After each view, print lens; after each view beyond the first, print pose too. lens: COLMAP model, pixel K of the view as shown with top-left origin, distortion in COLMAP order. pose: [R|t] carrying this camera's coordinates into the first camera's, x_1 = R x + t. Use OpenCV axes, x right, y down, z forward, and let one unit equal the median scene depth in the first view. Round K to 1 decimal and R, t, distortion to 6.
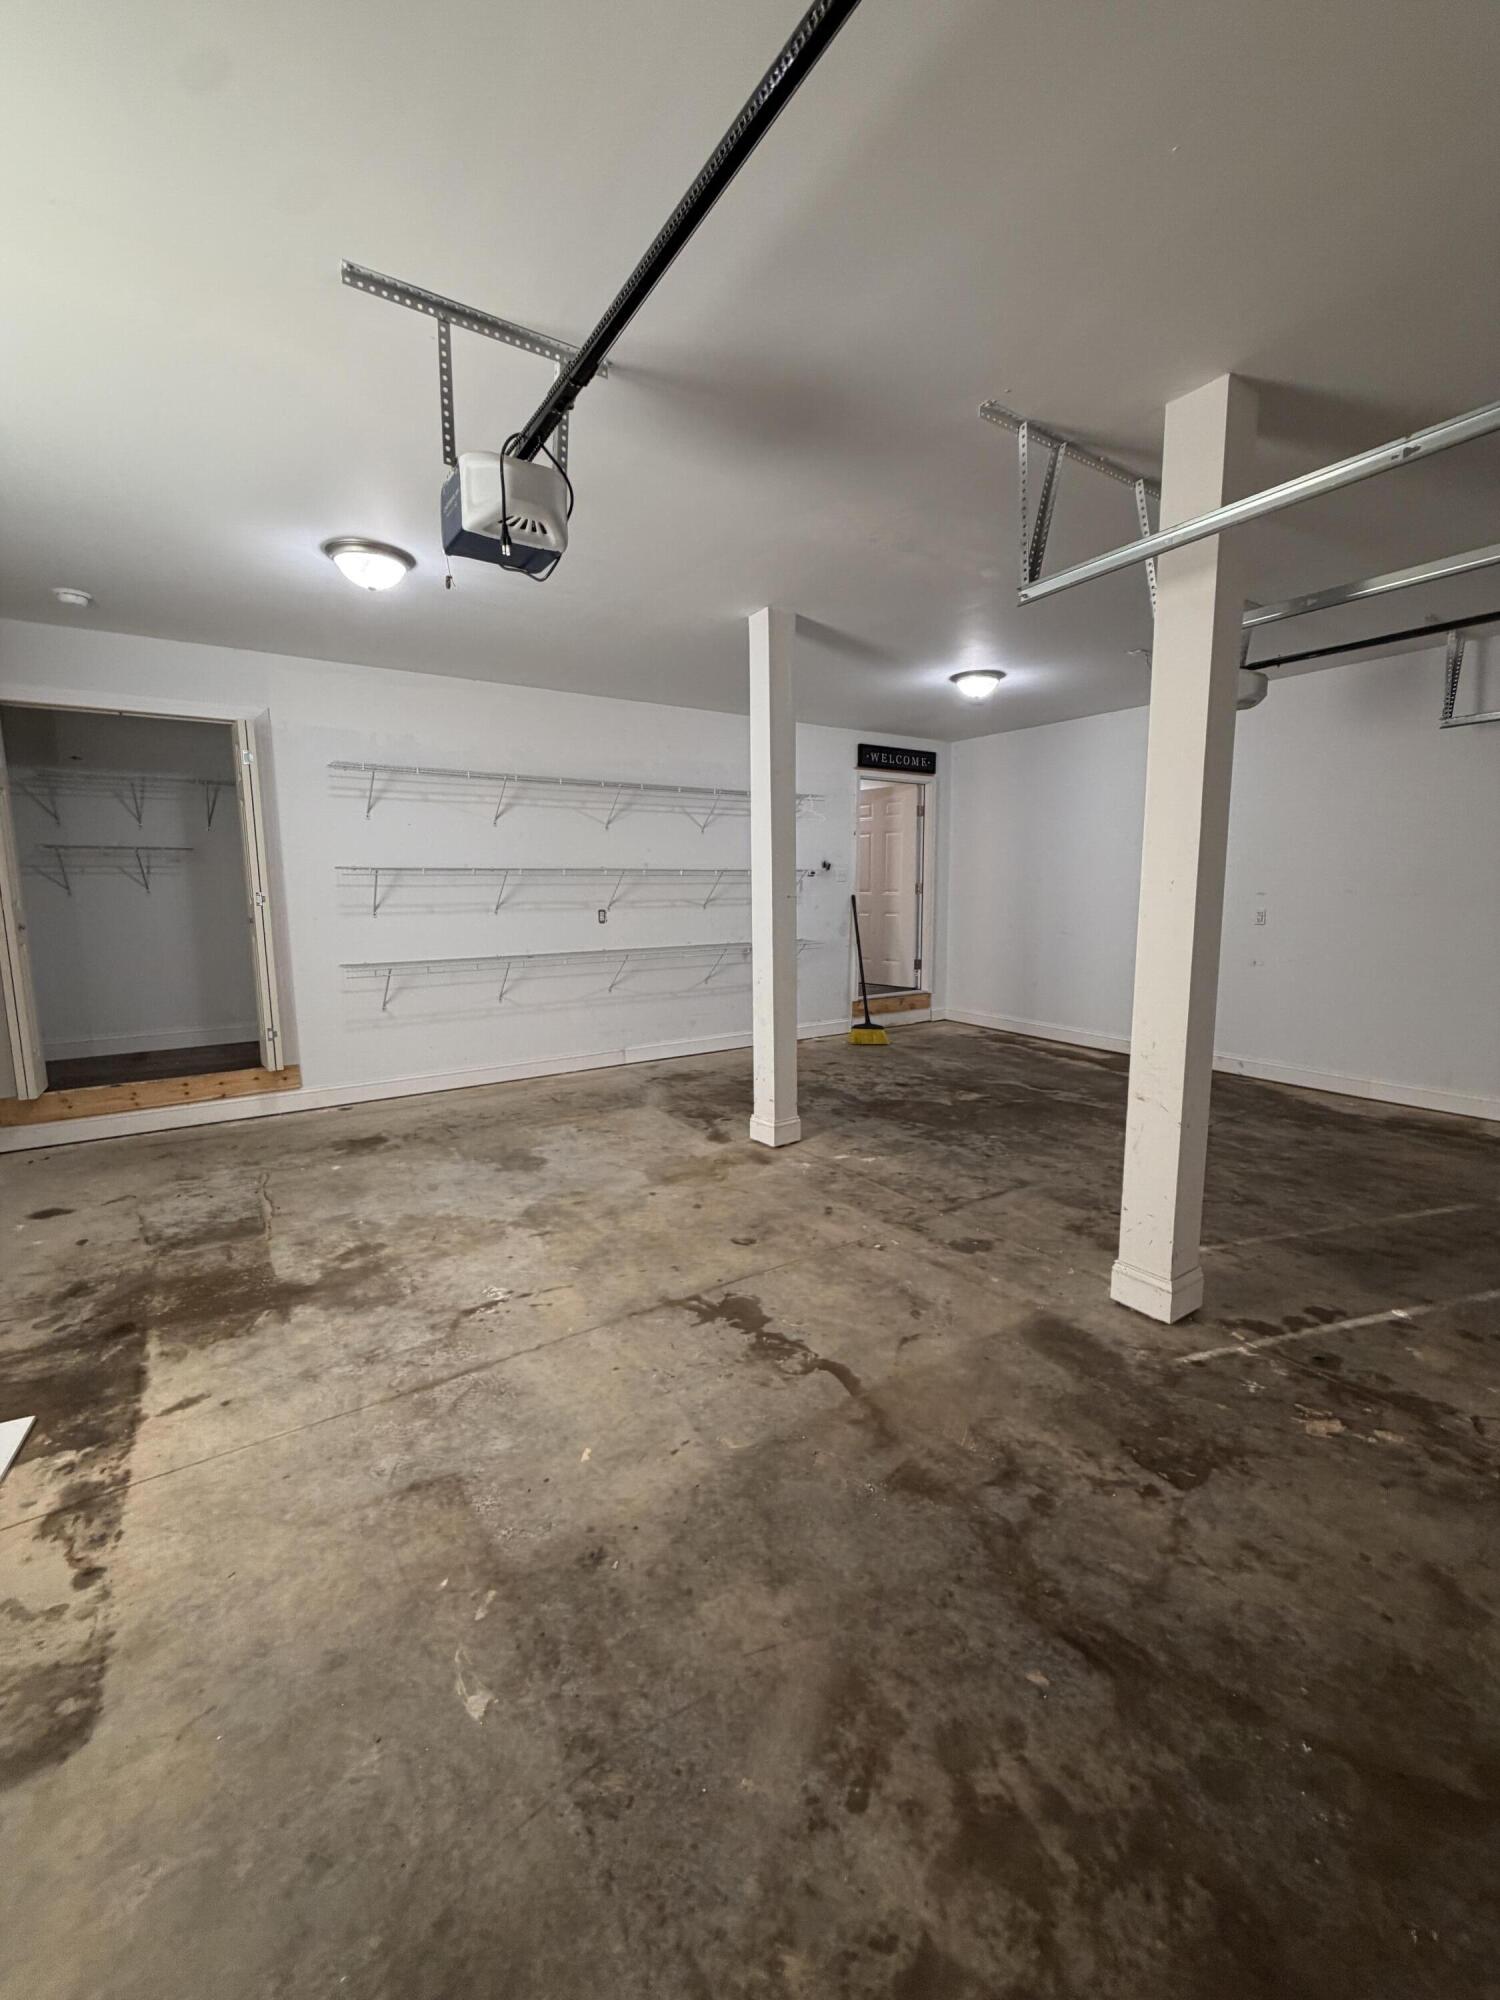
lens RADIAL K [[815.0, 0, 751.7], [0, 815.0, 997.3], [0, 0, 1]] dist [0.010084, 0.000347]
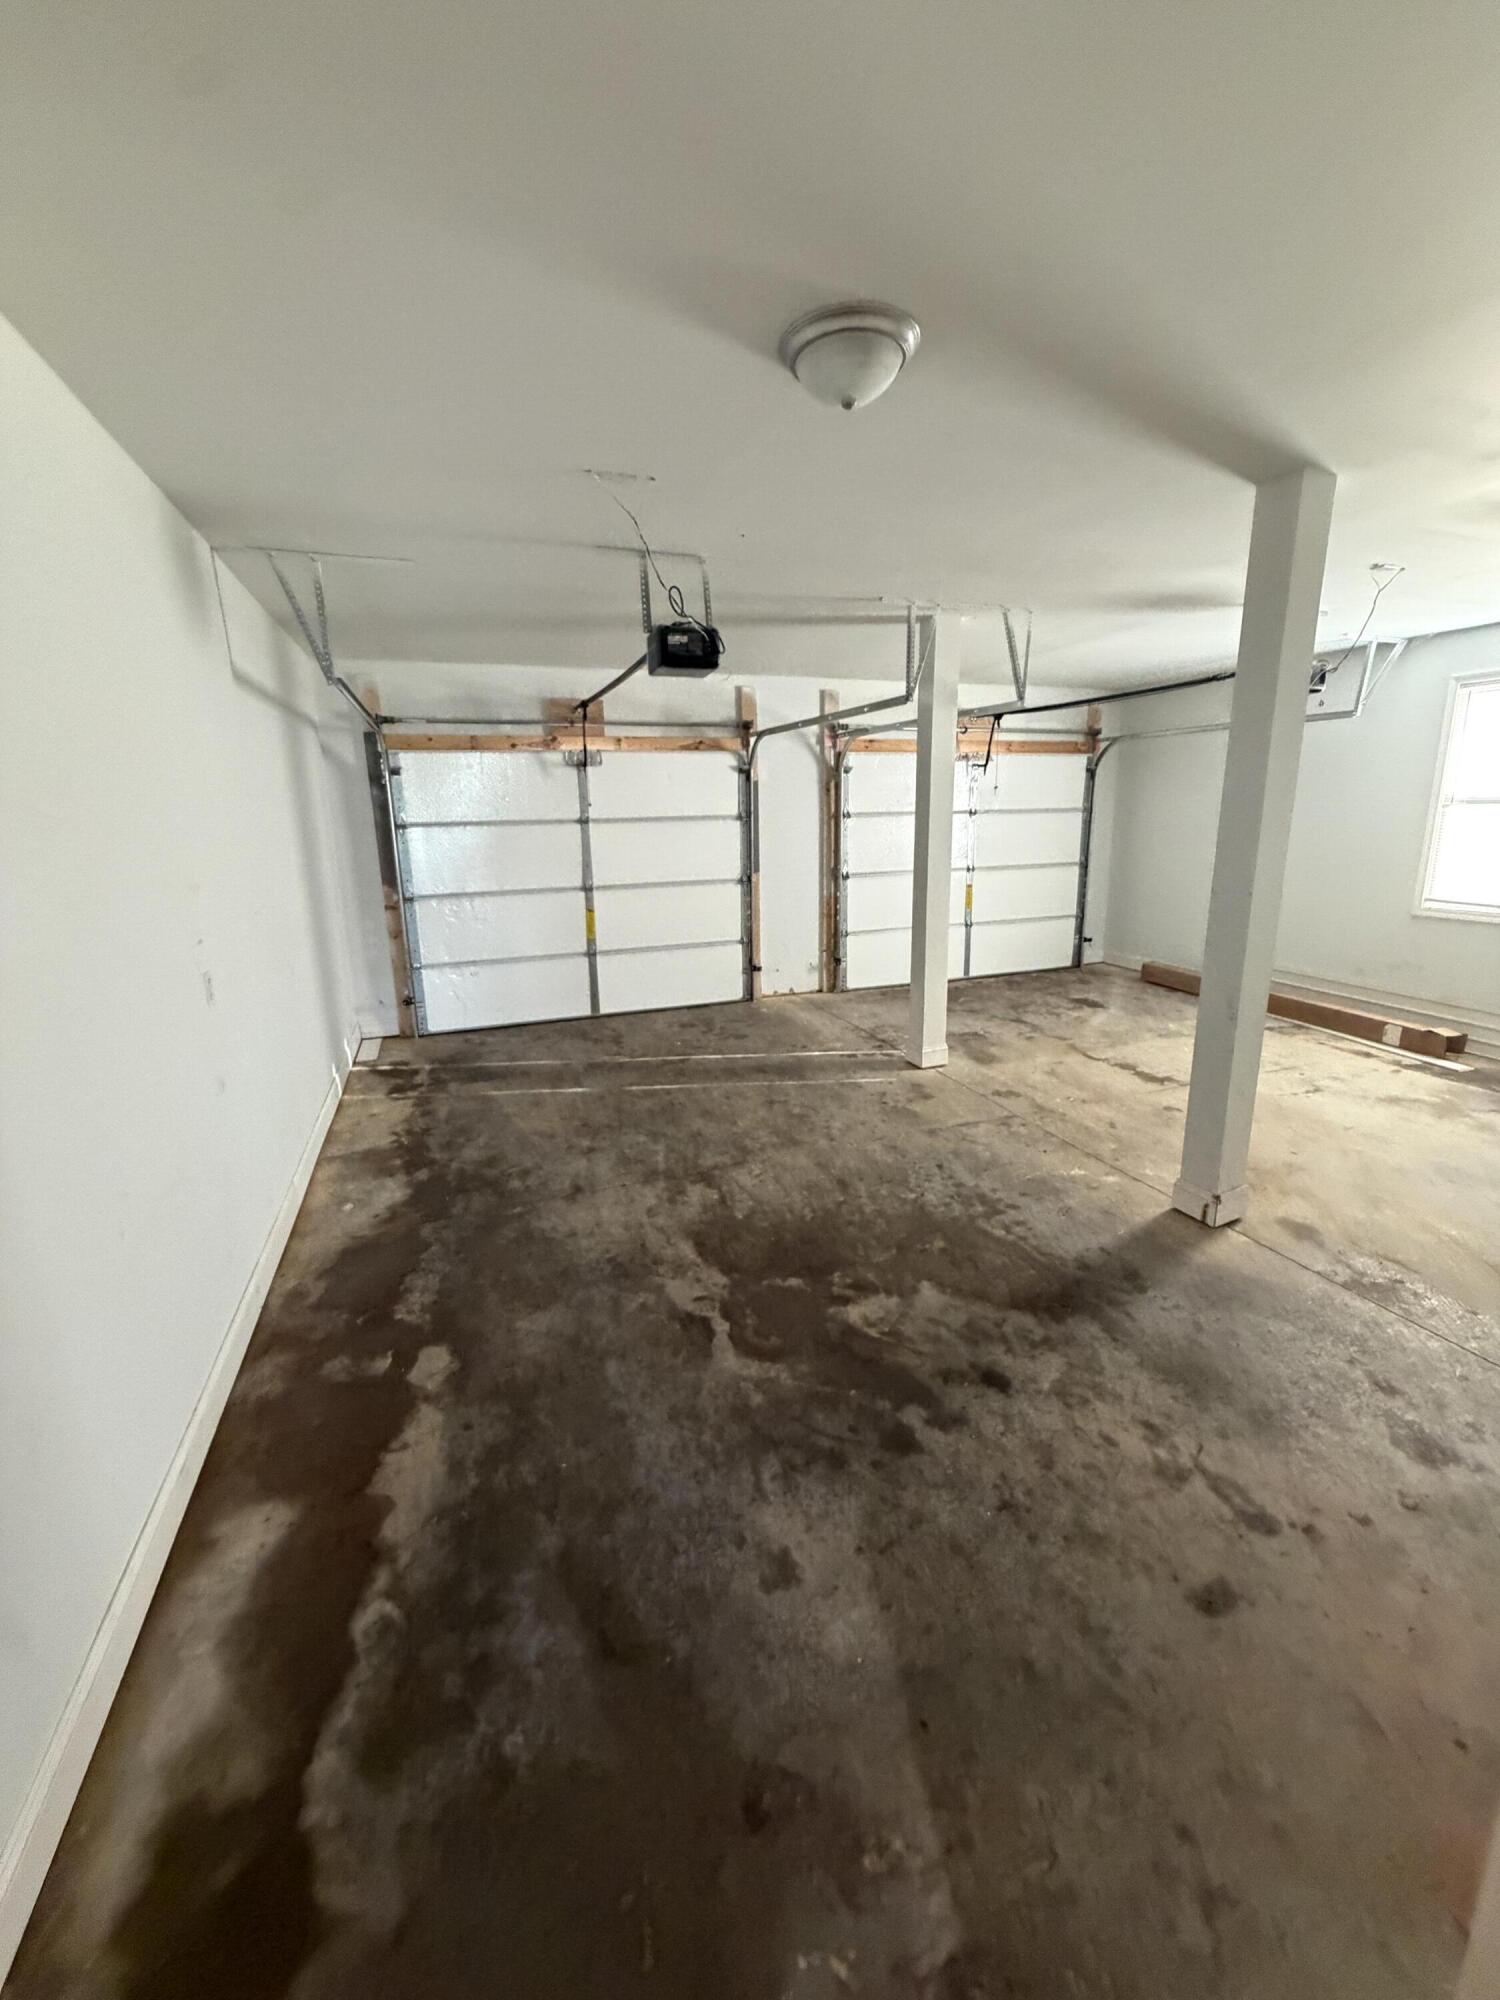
lens RADIAL K [[815.0, 0, 751.7], [0, 815.0, 999.2], [0, 0, 1]] dist [0.010084, 0.000347]
pose [[-0.973494, -0.032119, 0.226447, 0.349470], [0.052641, 0.932043, 0.358503, -0.386271], [-0.222573, 0.360921, -0.905648, 2.156408]]
